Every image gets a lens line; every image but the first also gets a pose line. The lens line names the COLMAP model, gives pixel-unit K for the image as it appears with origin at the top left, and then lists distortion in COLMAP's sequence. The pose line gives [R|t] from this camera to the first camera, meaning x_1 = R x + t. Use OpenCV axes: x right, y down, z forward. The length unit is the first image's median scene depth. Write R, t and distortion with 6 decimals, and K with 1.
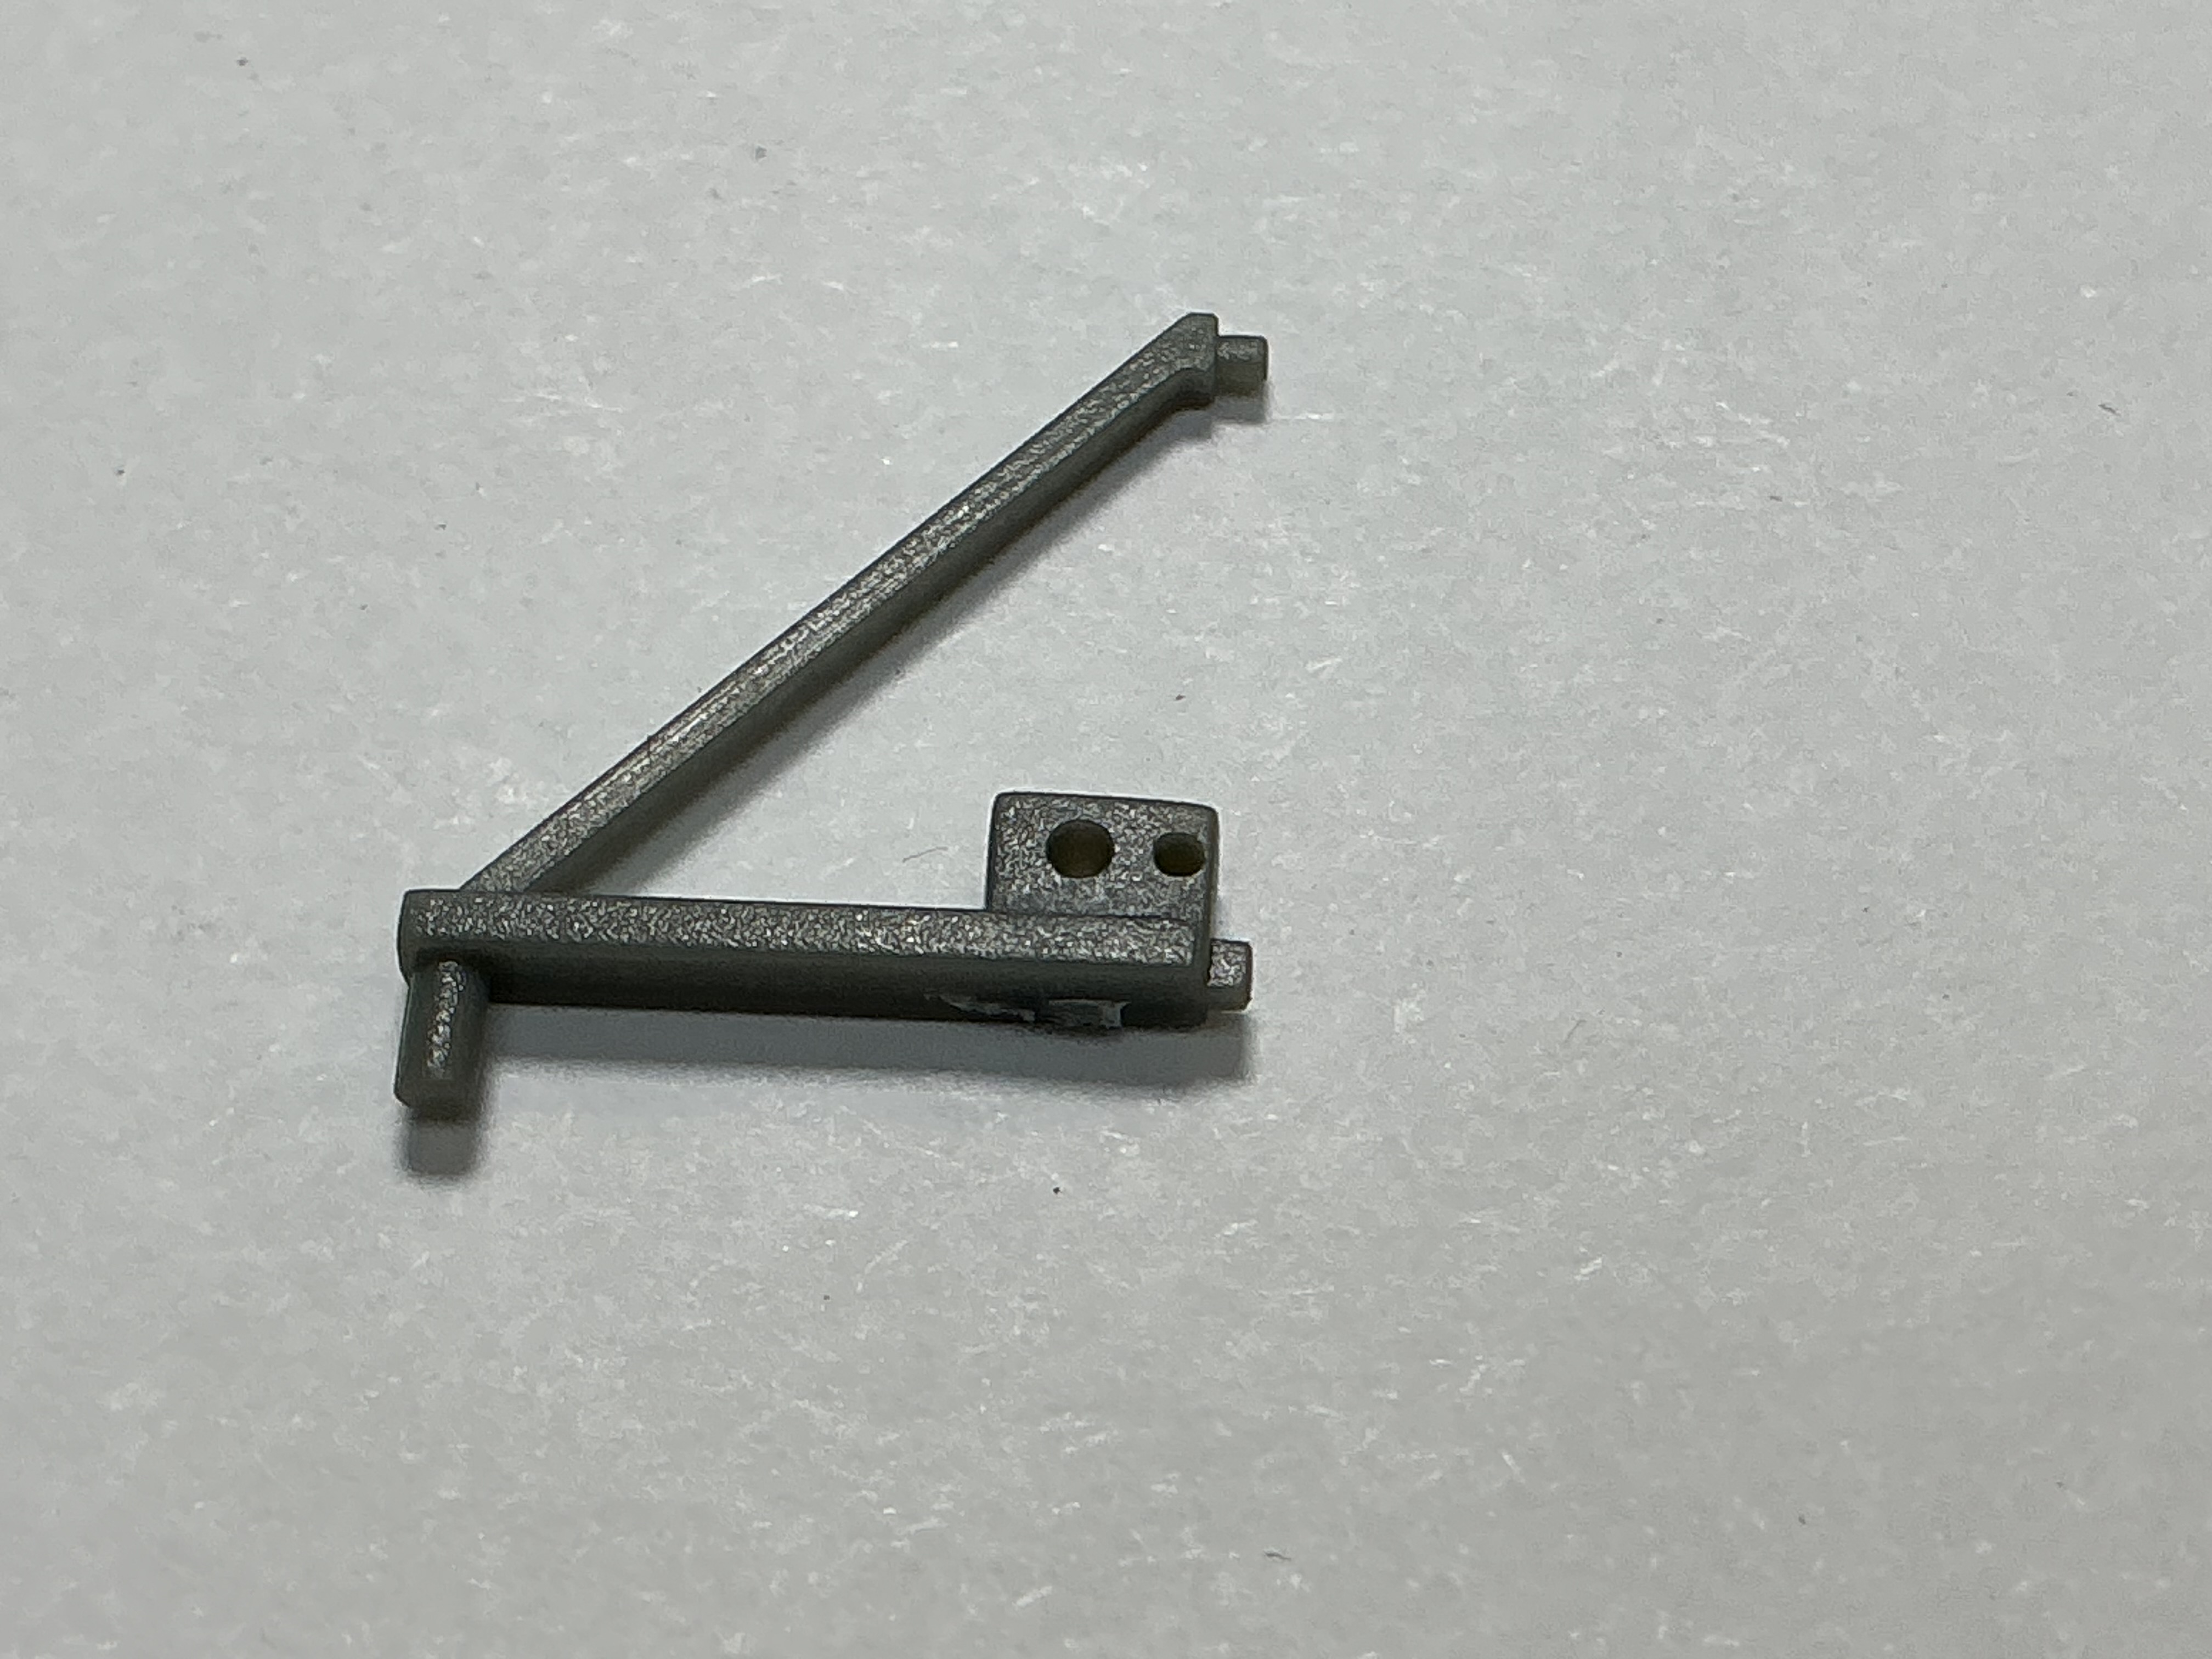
lens RADIAL K [[5041.2, 0, 1099.3], [0, 5041.2, 818.4], [0, 0, 1]] dist [0.058966, 0.000000]
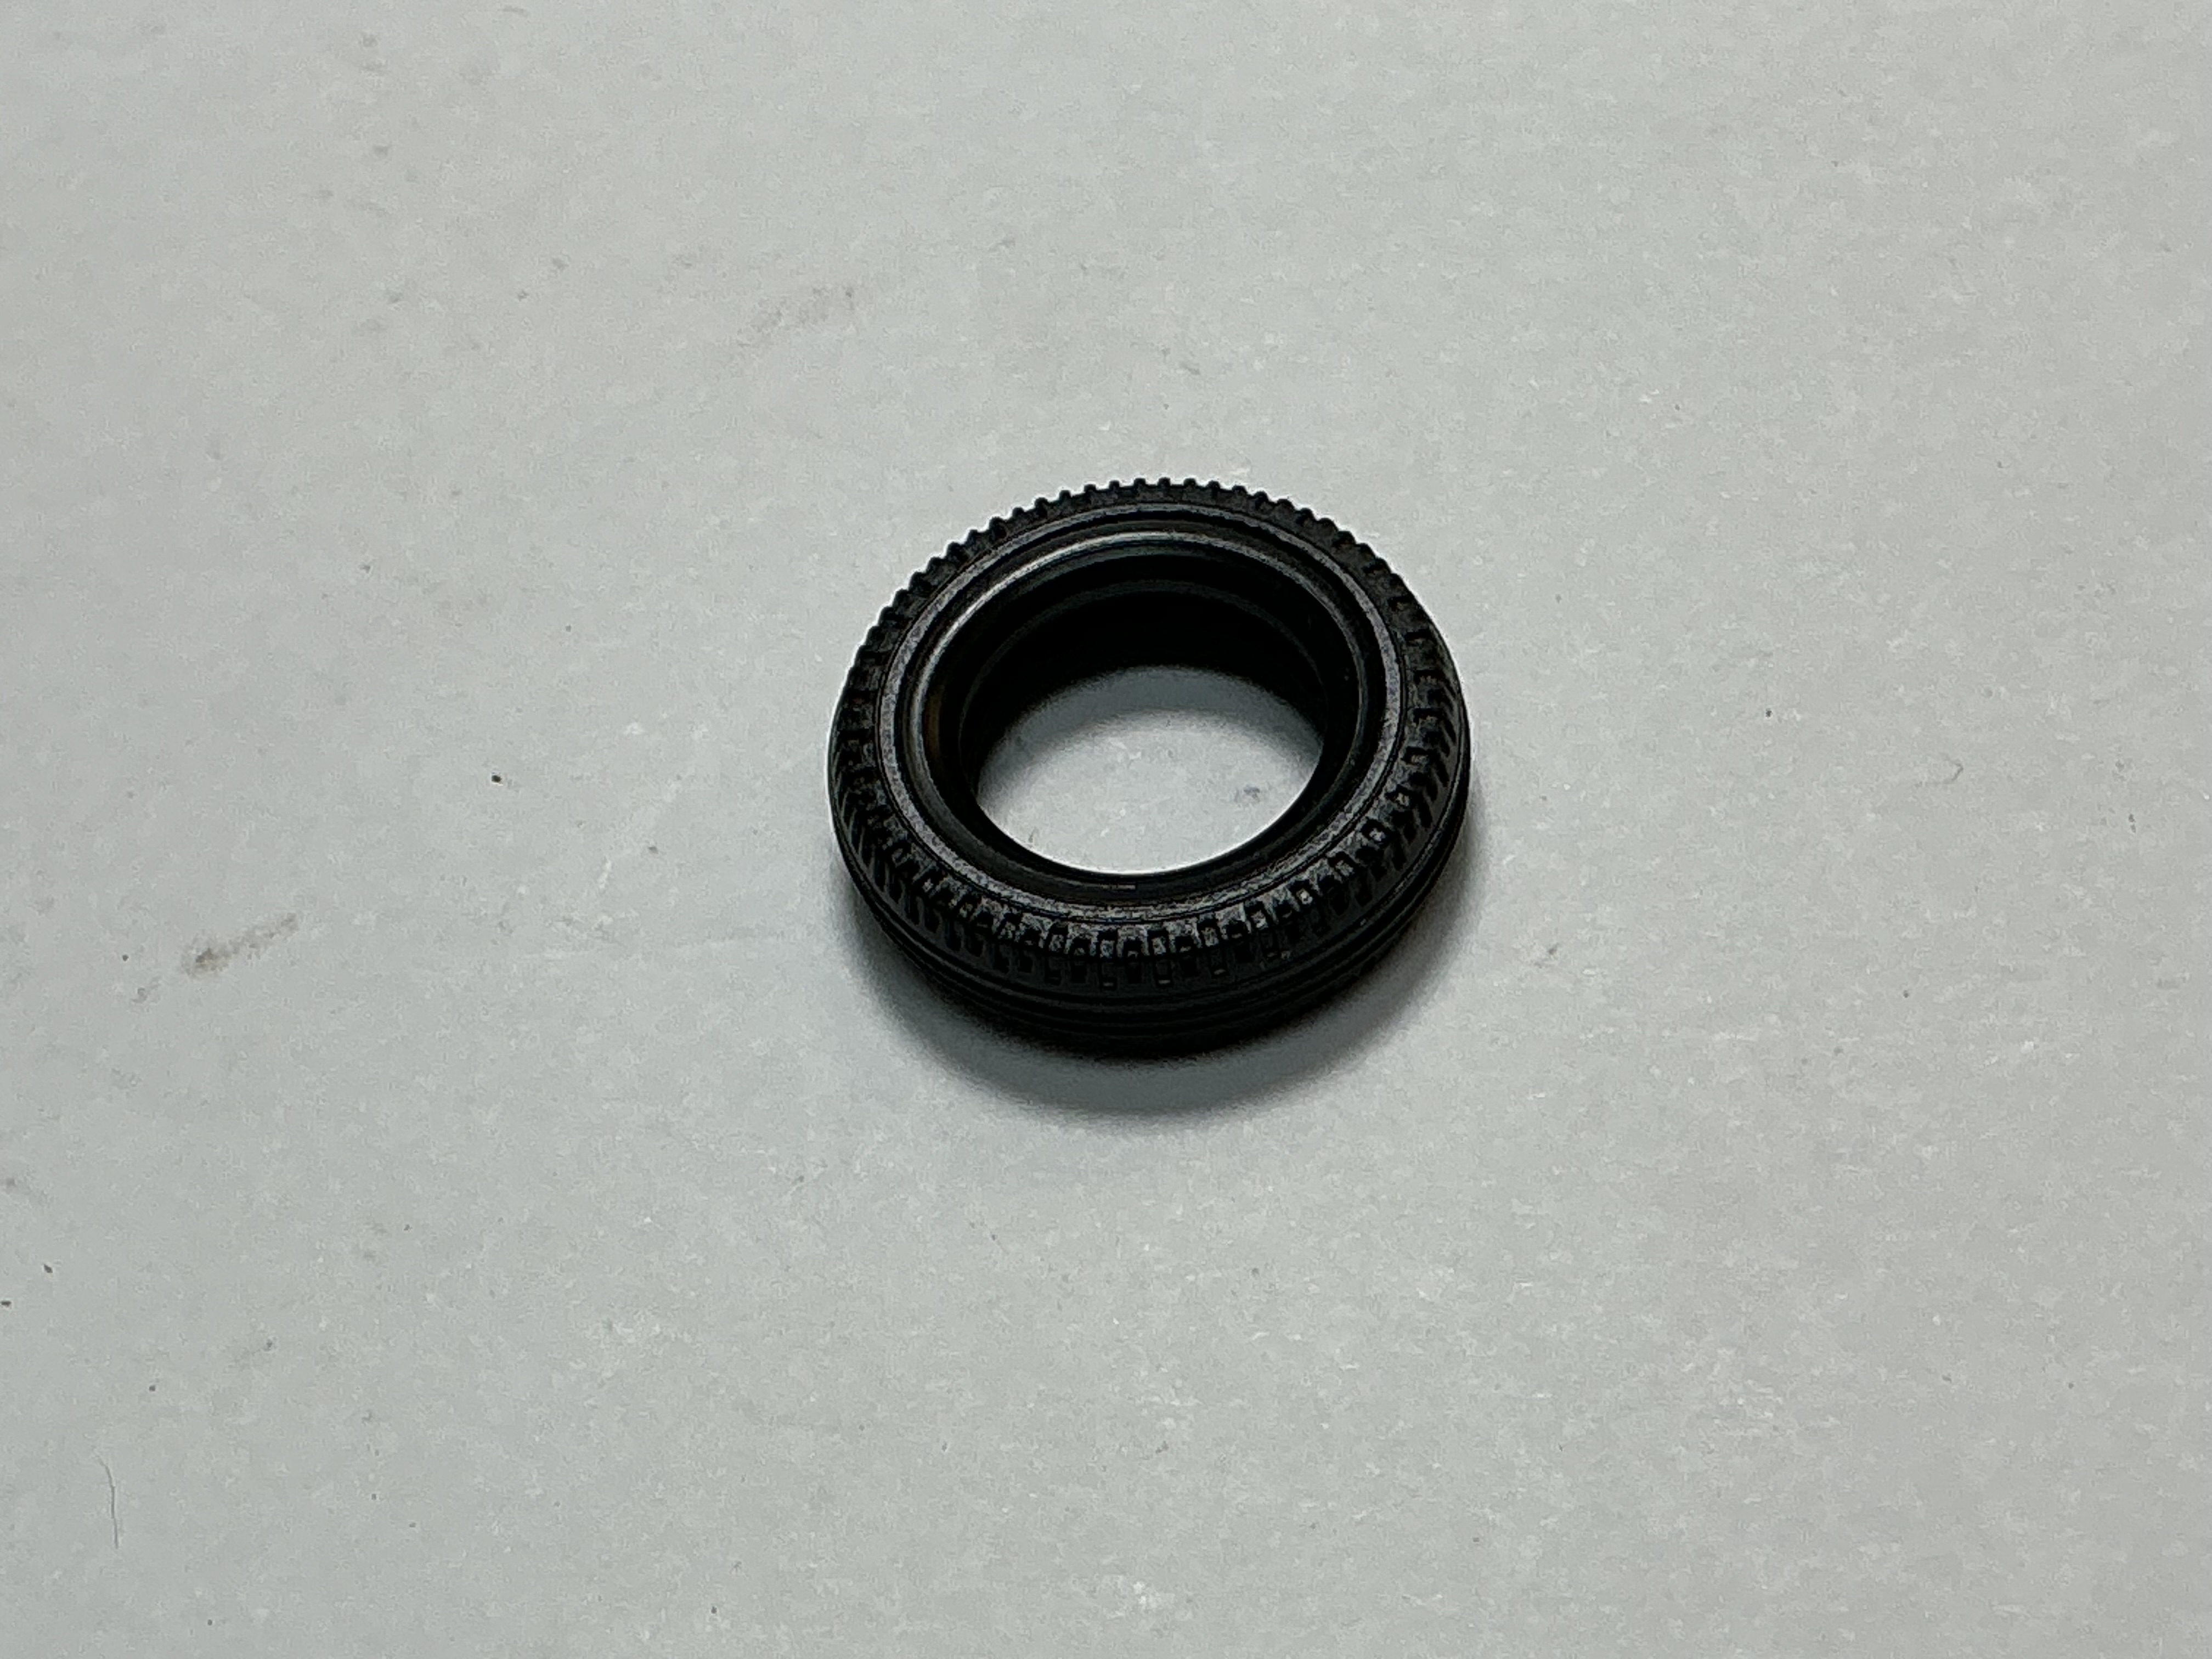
lens RADIAL K [[5546.3, 0, 949.4], [0, 5546.3, 766.2], [0, 0, 1]] dist [0.235159, 0.000000]
pose [[0.990206, -0.056066, -0.127861, 0.106083], [0.030270, 0.980254, -0.195412, 0.098348], [0.136292, 0.189627, 0.972351, -1.199062]]
